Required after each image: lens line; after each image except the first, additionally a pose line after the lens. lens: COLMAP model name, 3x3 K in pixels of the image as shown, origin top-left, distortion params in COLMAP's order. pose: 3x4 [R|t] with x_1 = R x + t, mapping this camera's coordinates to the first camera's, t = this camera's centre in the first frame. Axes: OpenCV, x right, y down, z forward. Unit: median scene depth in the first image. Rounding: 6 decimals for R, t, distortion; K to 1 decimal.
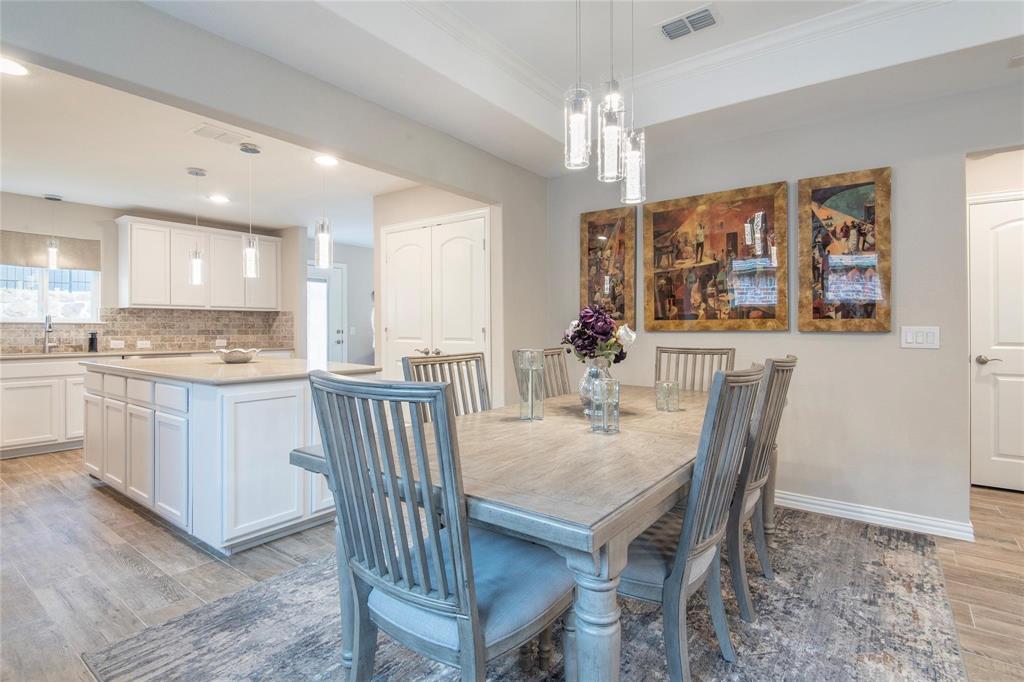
lens RADIAL K [[506.9, 0, 512.0], [0, 506.9, 328.5], [0, 0, 1]] dist [0.015268, -0.016474]
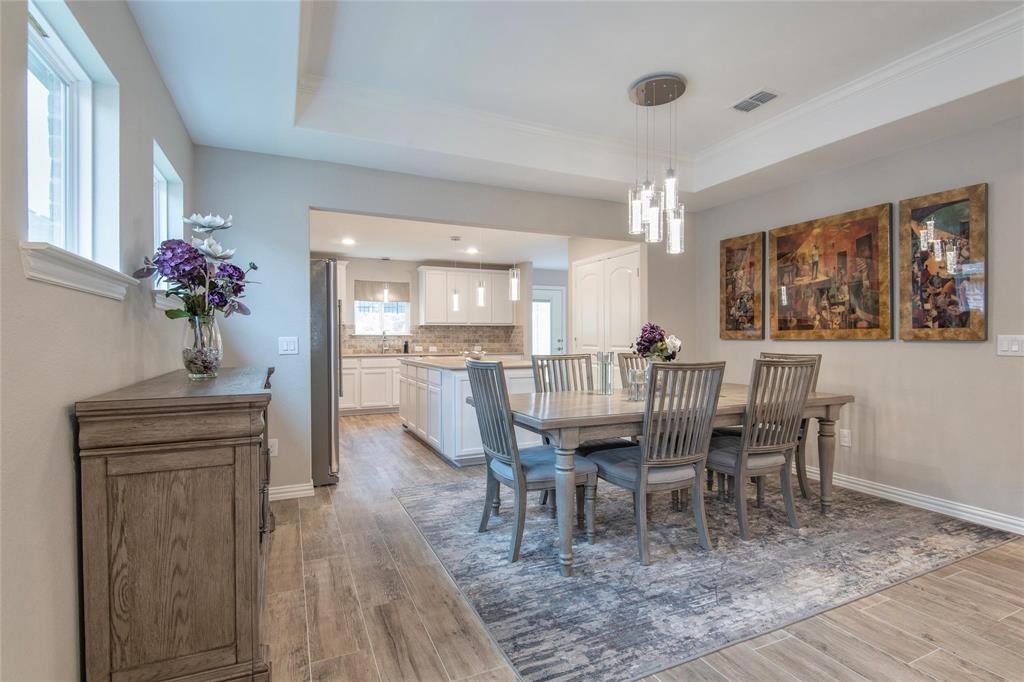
lens RADIAL K [[506.9, 0, 502.6], [0, 506.9, 343.5], [0, 0, 1]] dist [0.015268, -0.016474]
pose [[0.868604, 0.001991, -0.495503, 0.322664], [0.003923, 0.999933, 0.010894, -0.001566], [0.495491, -0.011407, 0.868538, -0.328292]]
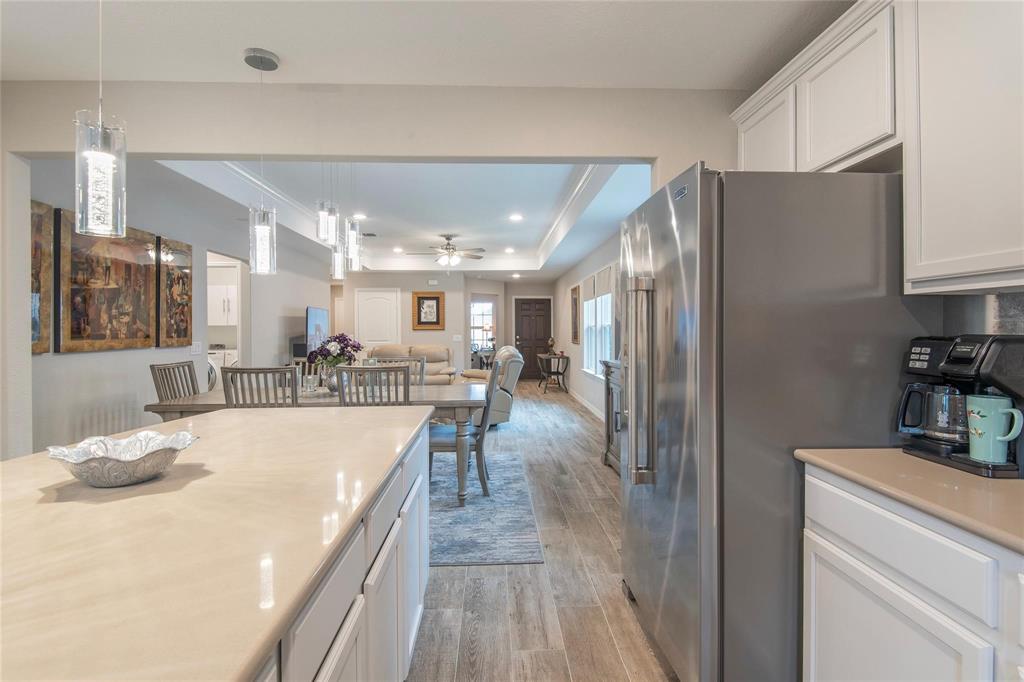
lens RADIAL K [[506.9, 0, 532.6], [0, 506.9, 331.4], [0, 0, 1]] dist [0.015268, -0.016474]
pose [[-0.668260, -0.007119, 0.743894, -0.996474], [-0.002679, 0.999971, 0.007163, -0.043160], [-0.743923, 0.002794, -0.668260, 1.036086]]
